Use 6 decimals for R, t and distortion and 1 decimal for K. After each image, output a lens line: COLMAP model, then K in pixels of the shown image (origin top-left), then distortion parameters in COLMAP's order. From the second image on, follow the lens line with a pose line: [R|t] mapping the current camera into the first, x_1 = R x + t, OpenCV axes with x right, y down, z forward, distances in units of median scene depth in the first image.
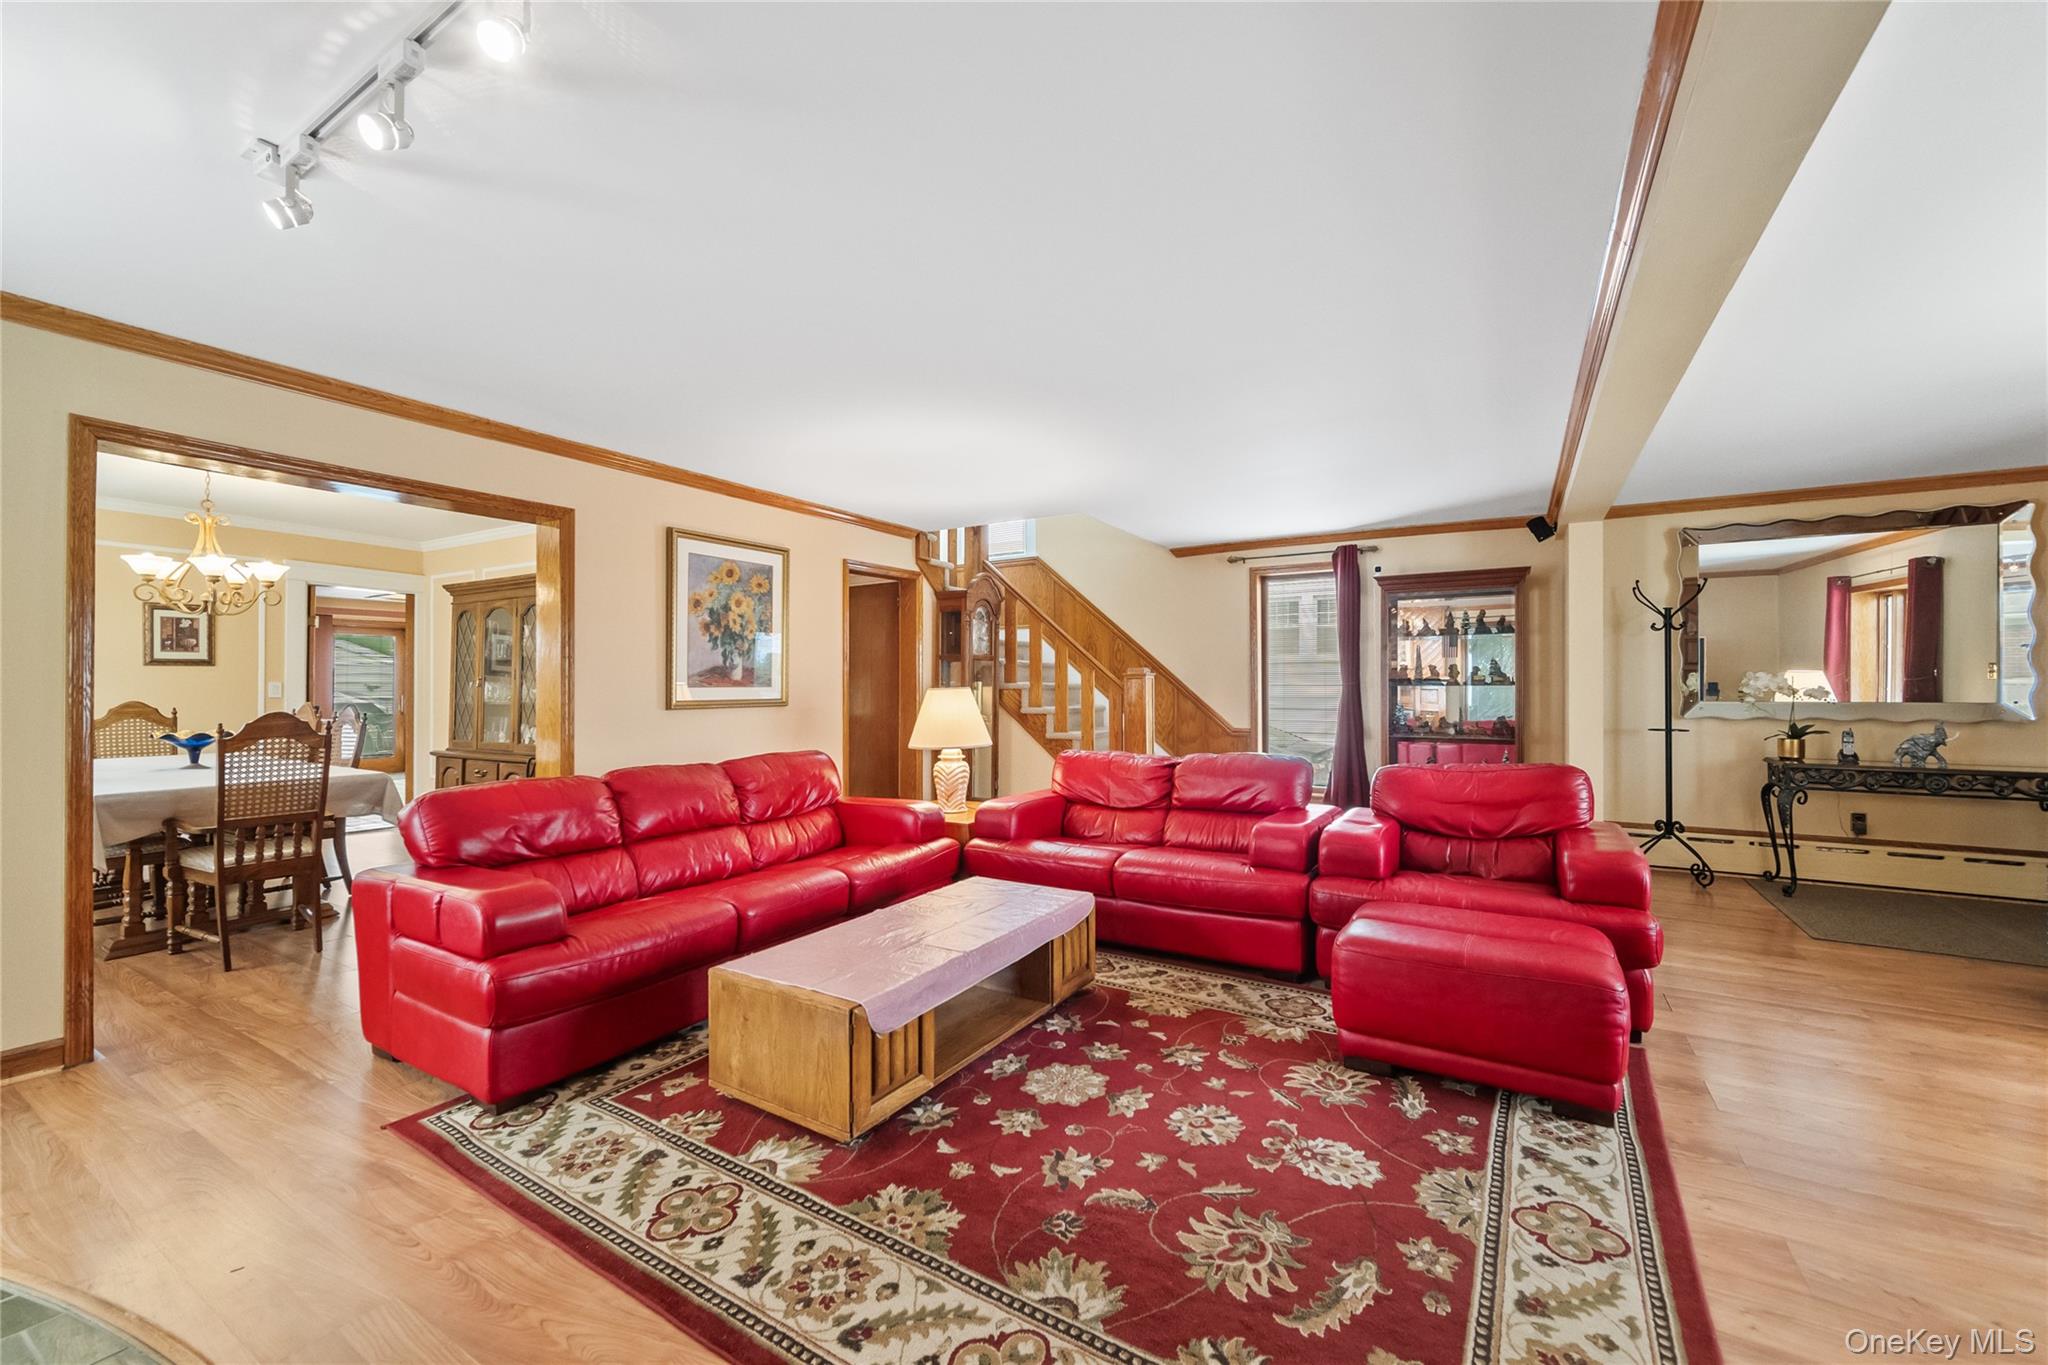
lens RADIAL K [[829.9, 0, 1024.0], [0, 829.9, 682.5], [0, 0, 1]] dist [-0.001816, -0.000105]
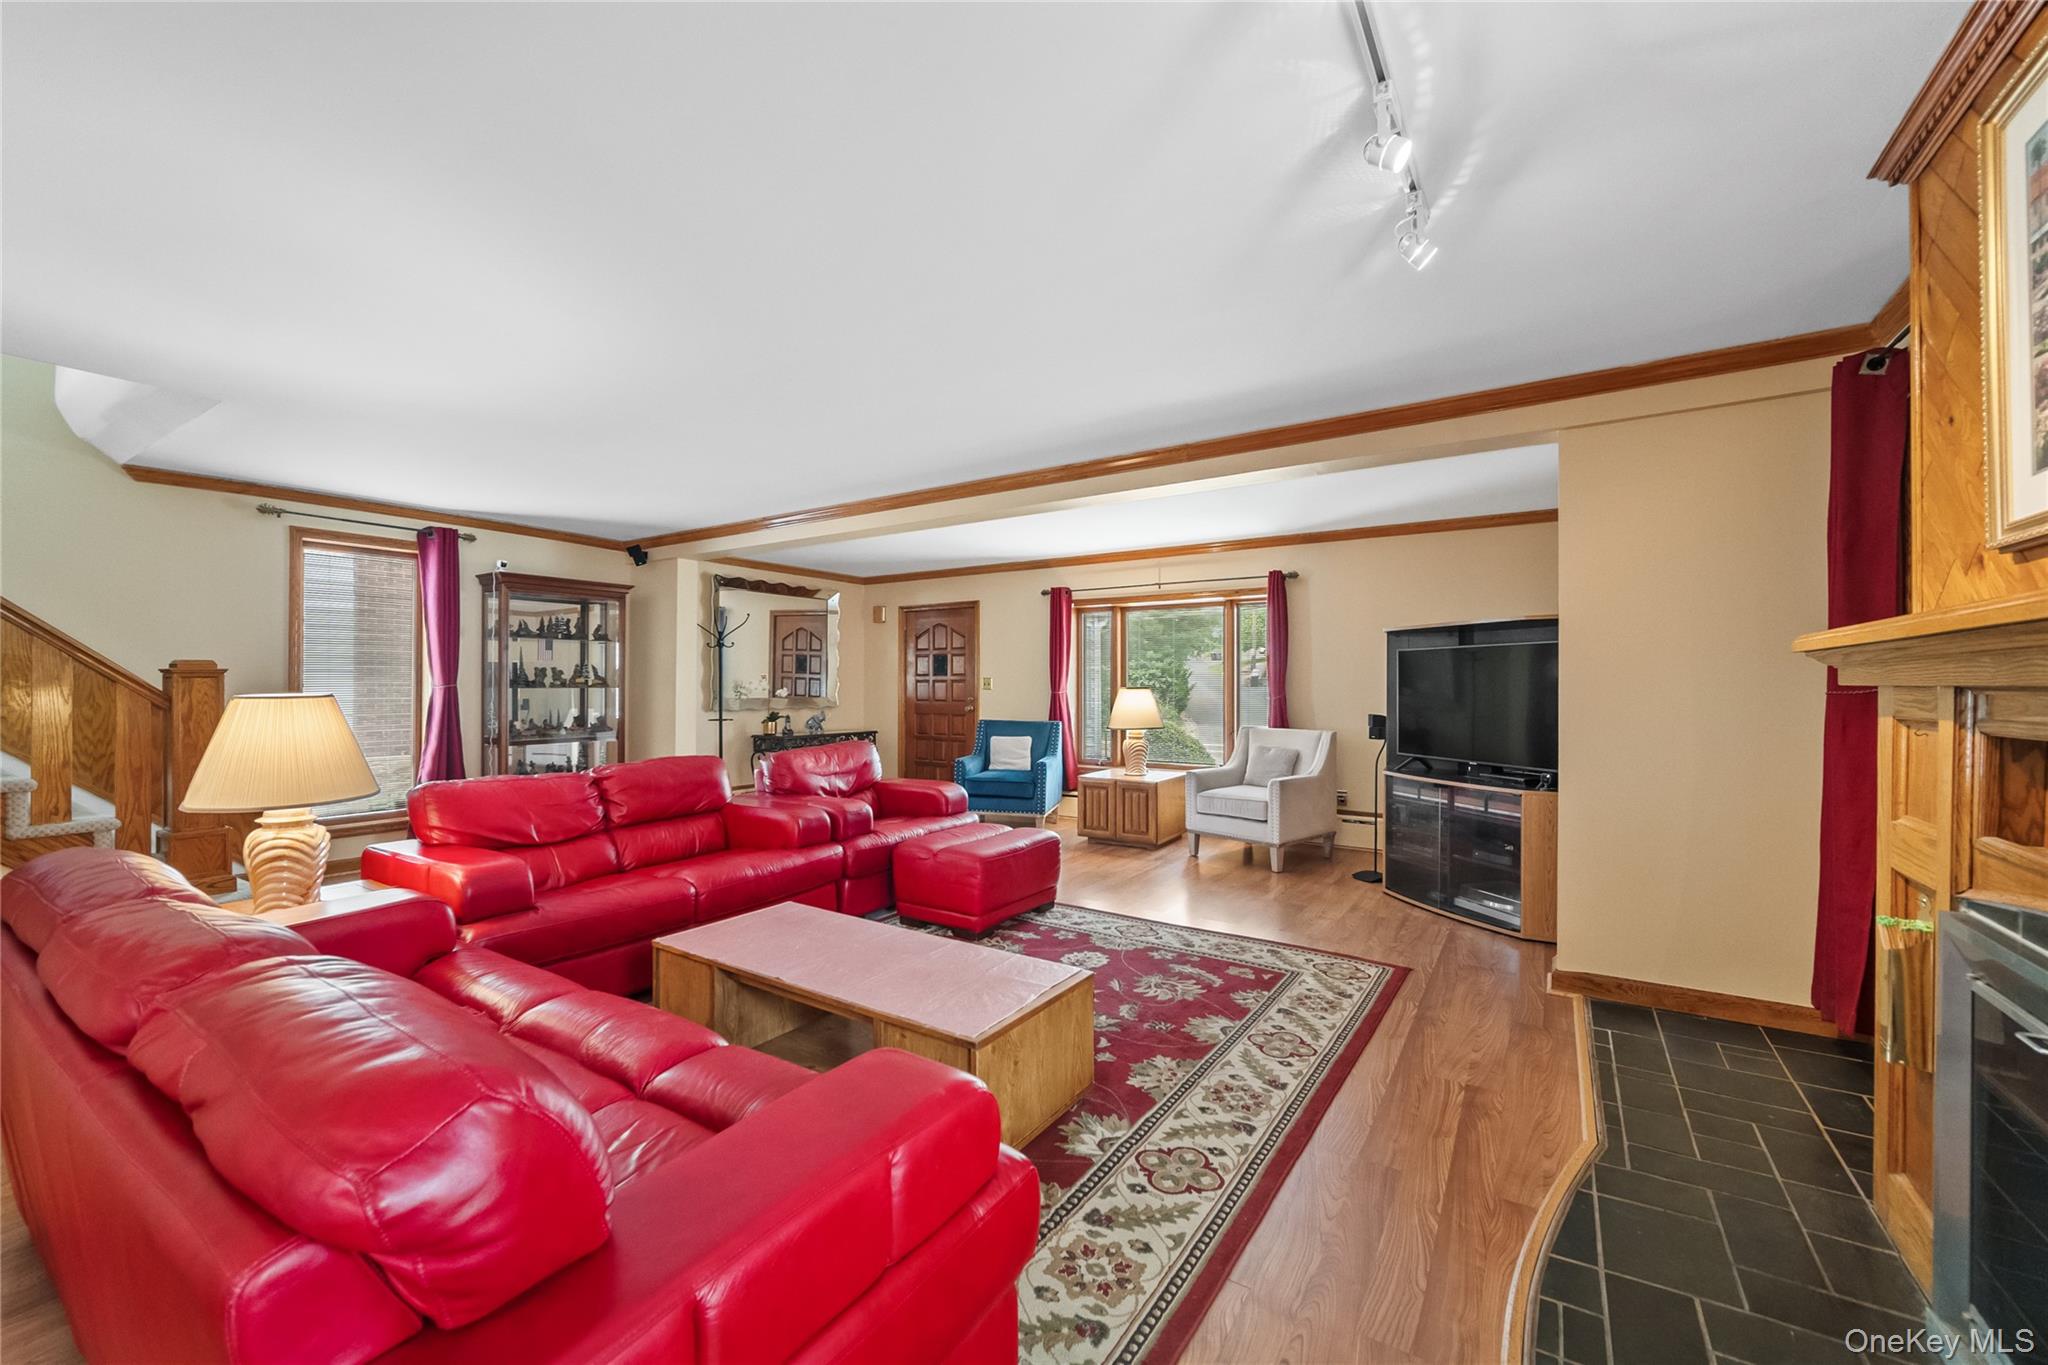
lens RADIAL K [[813.4, 0, 1024.0], [0, 813.4, 682.5], [0, 0, 1]] dist [-0.002584, -0.000195]
pose [[0.023977, 0.005953, 0.999695, -1.459592], [-0.006945, 0.999959, -0.005788, -0.002104], [-0.999688, -0.006804, 0.024017, 1.165460]]
